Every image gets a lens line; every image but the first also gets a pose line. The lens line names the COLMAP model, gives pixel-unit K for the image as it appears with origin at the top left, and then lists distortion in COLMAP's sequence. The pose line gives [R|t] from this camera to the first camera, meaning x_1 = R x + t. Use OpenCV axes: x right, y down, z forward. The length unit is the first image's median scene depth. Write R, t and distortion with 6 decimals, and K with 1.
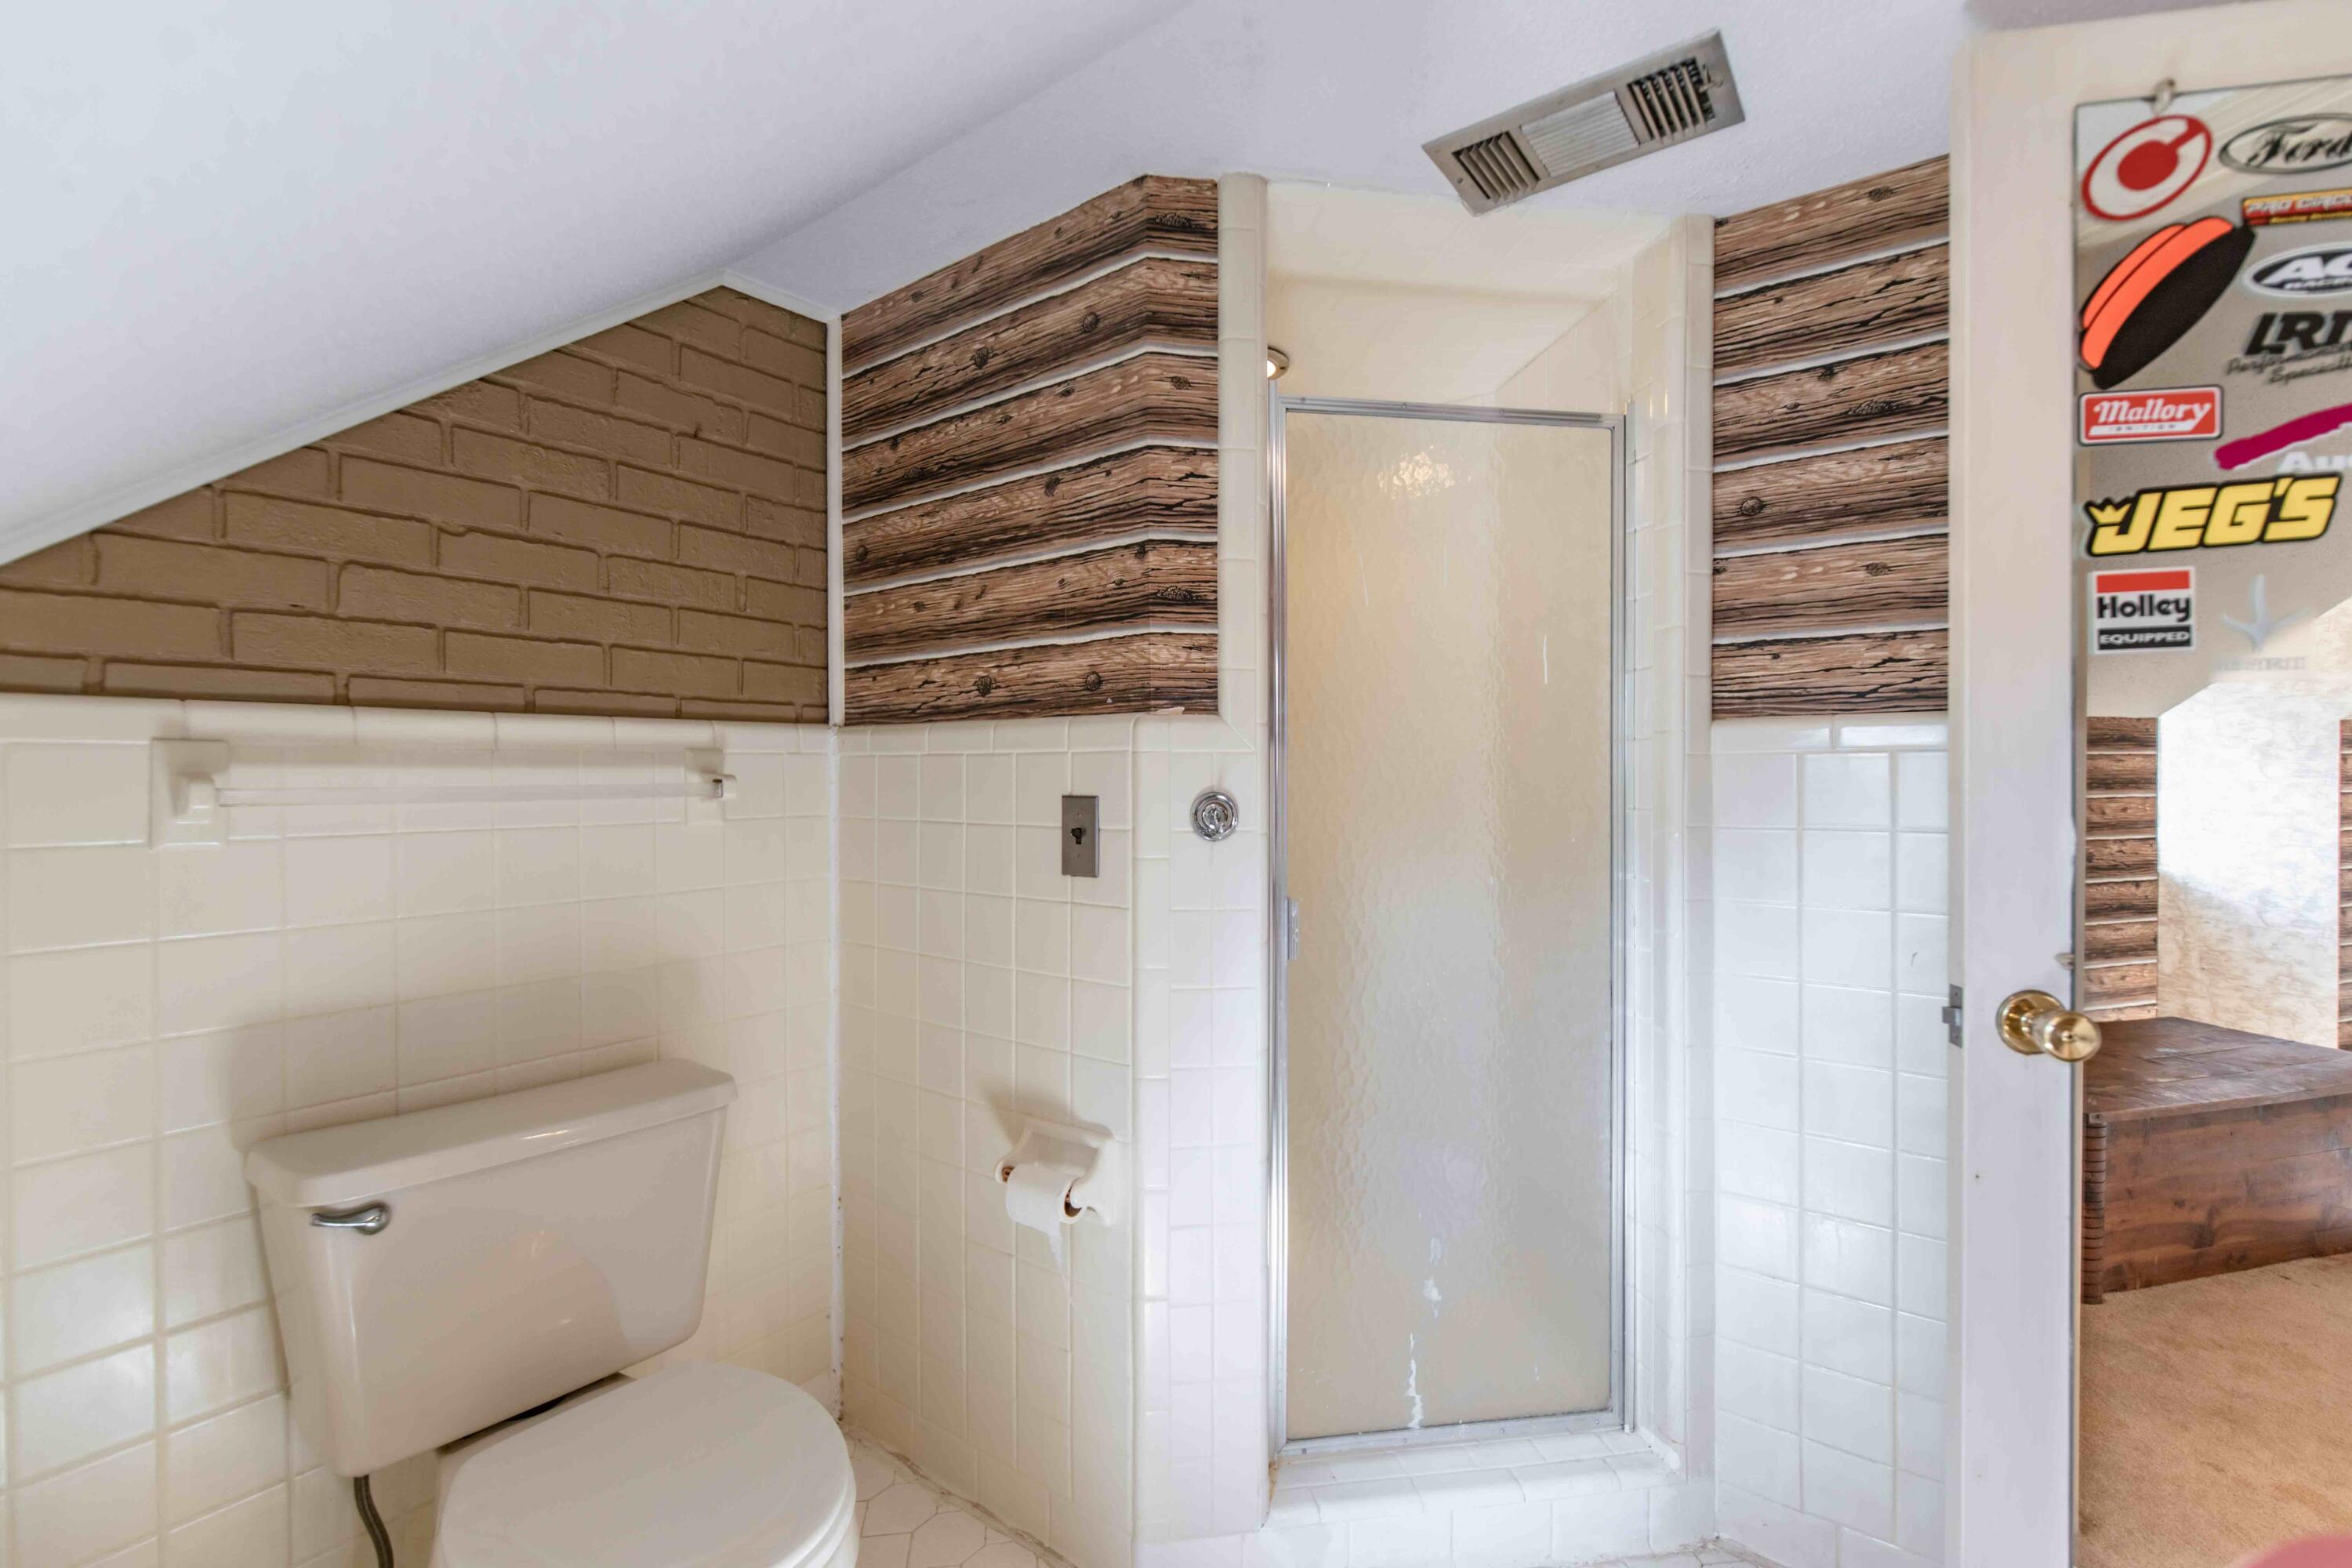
lens RADIAL K [[1013.1, 0, 1168.9], [0, 1013.1, 777.8], [0, 0, 1]] dist [0.003143, -0.000150]
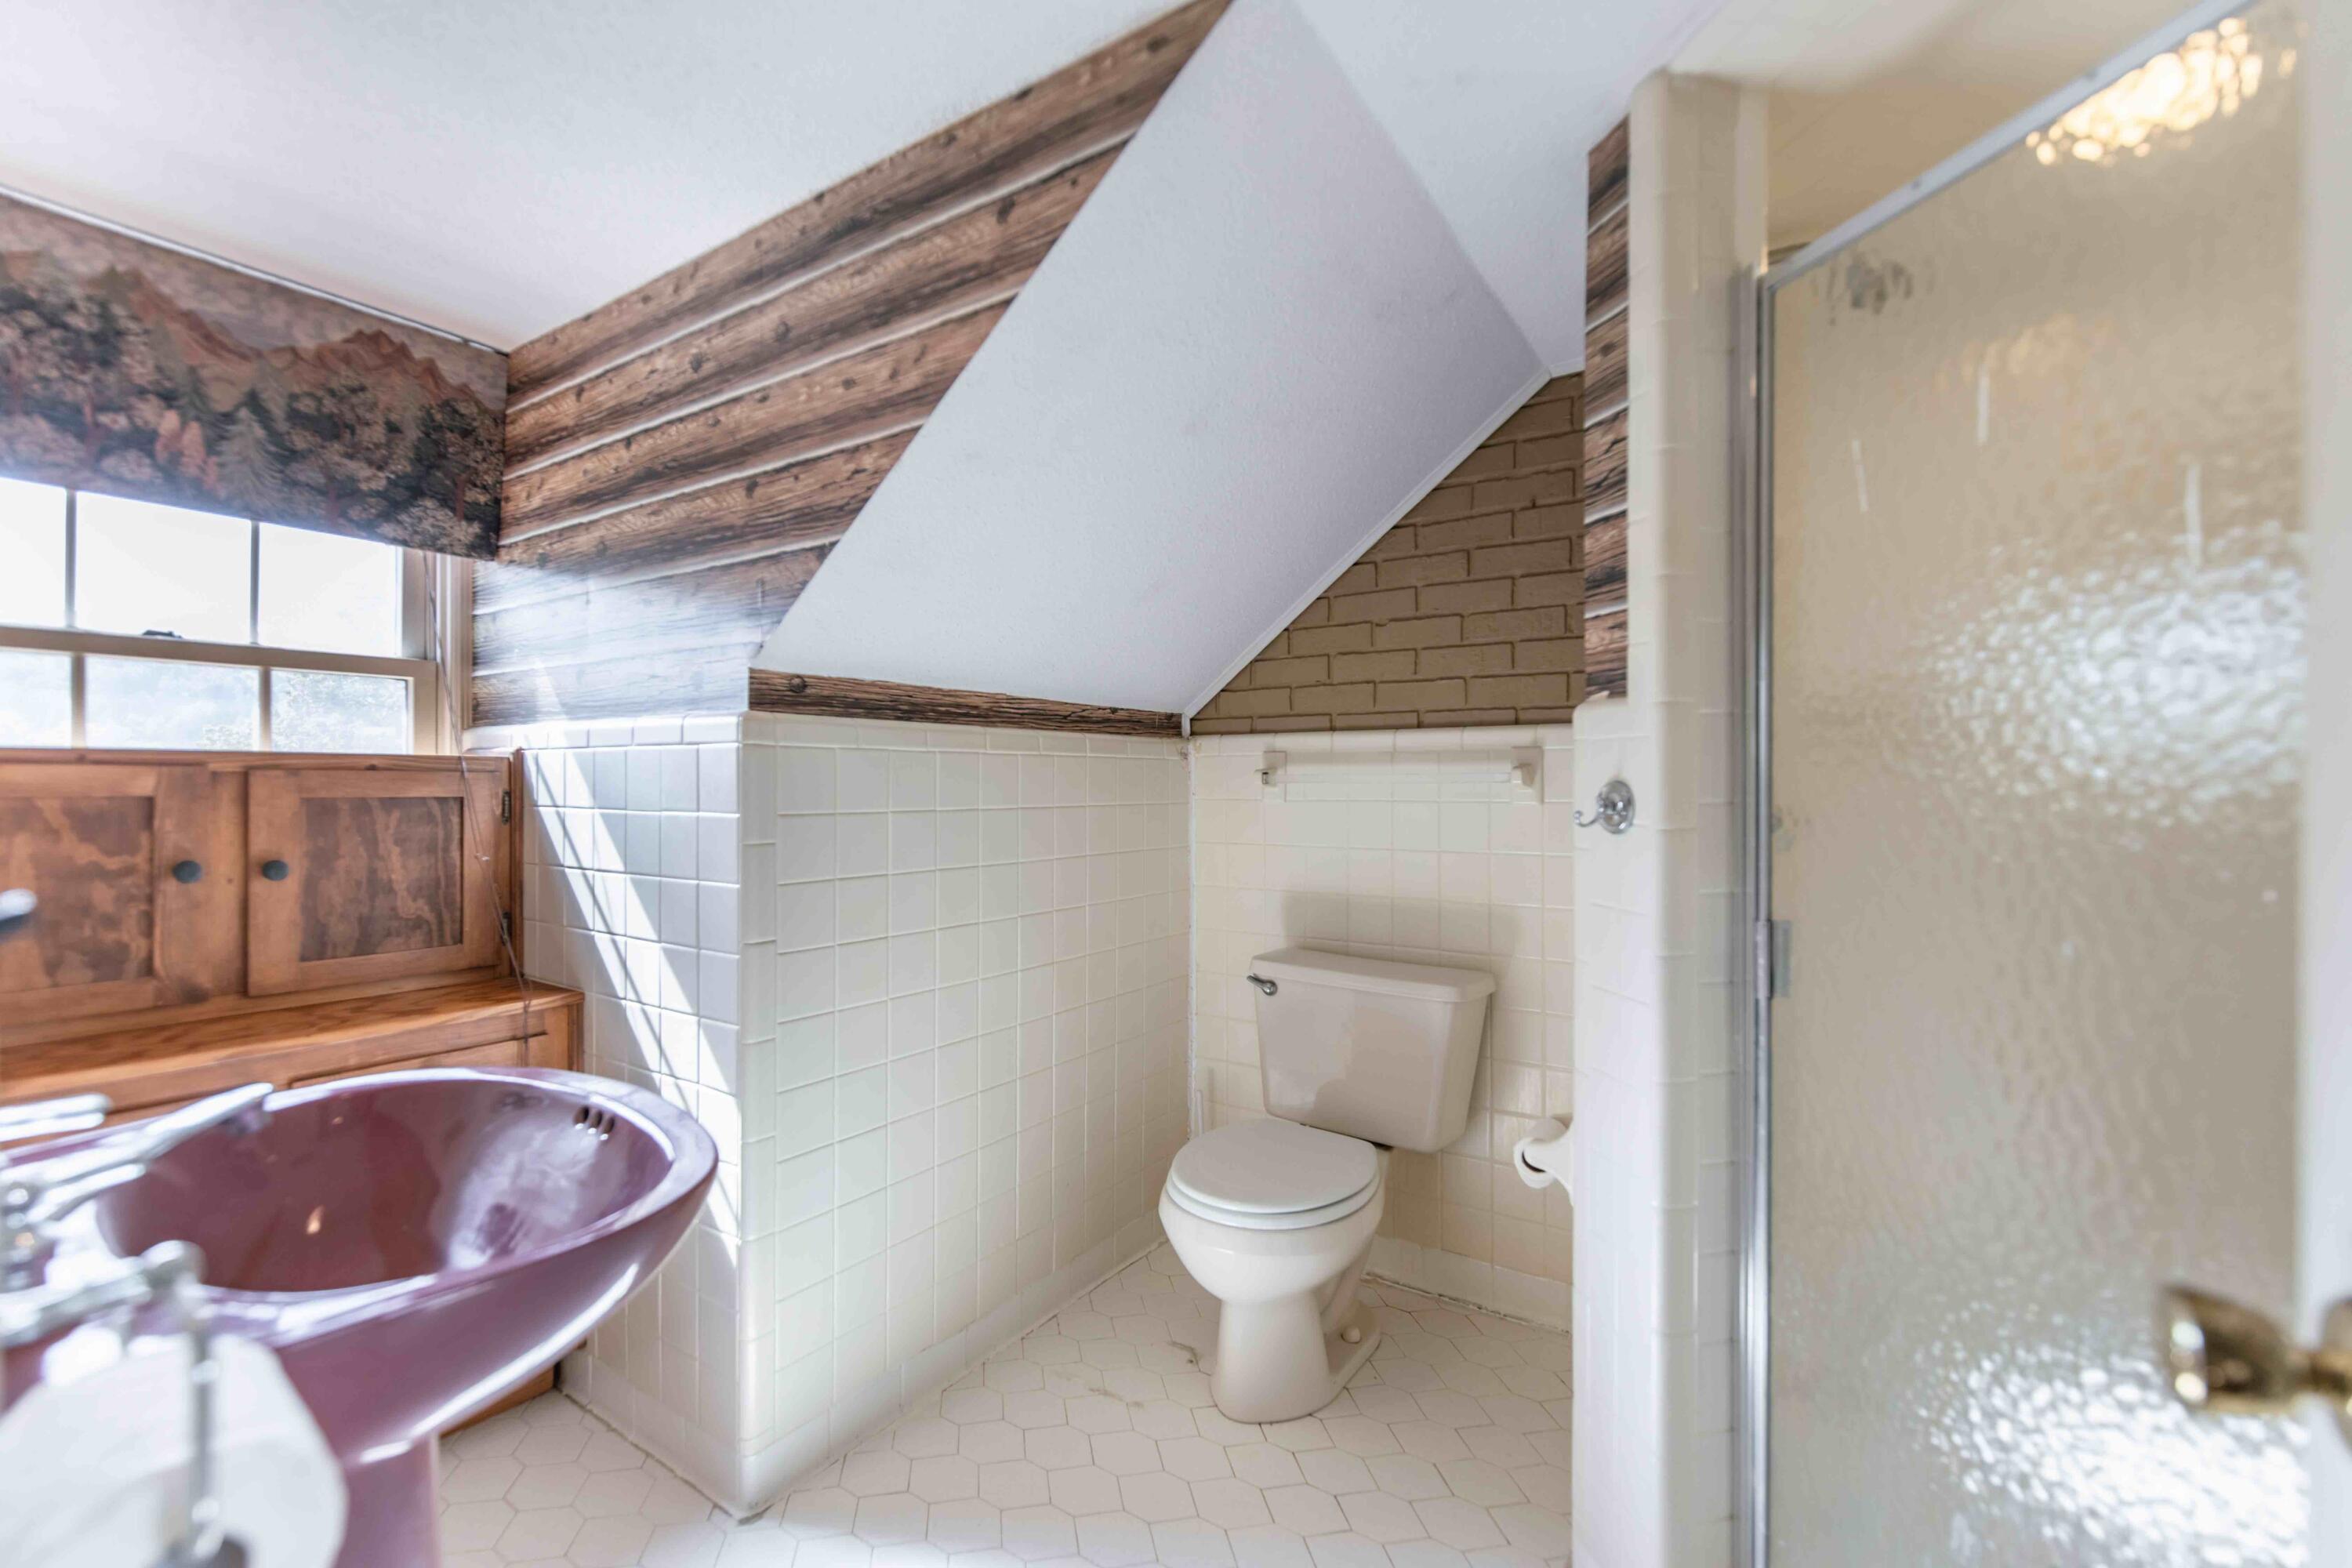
lens RADIAL K [[1013.1, 0, 1165.2], [0, 1013.1, 782.1], [0, 0, 1]] dist [0.003143, -0.000150]
pose [[0.058494, 0.007000, -0.998263, 0.957316], [-0.001607, 0.999975, 0.006918, 0.009686], [0.998286, 0.001200, 0.058504, 0.537416]]
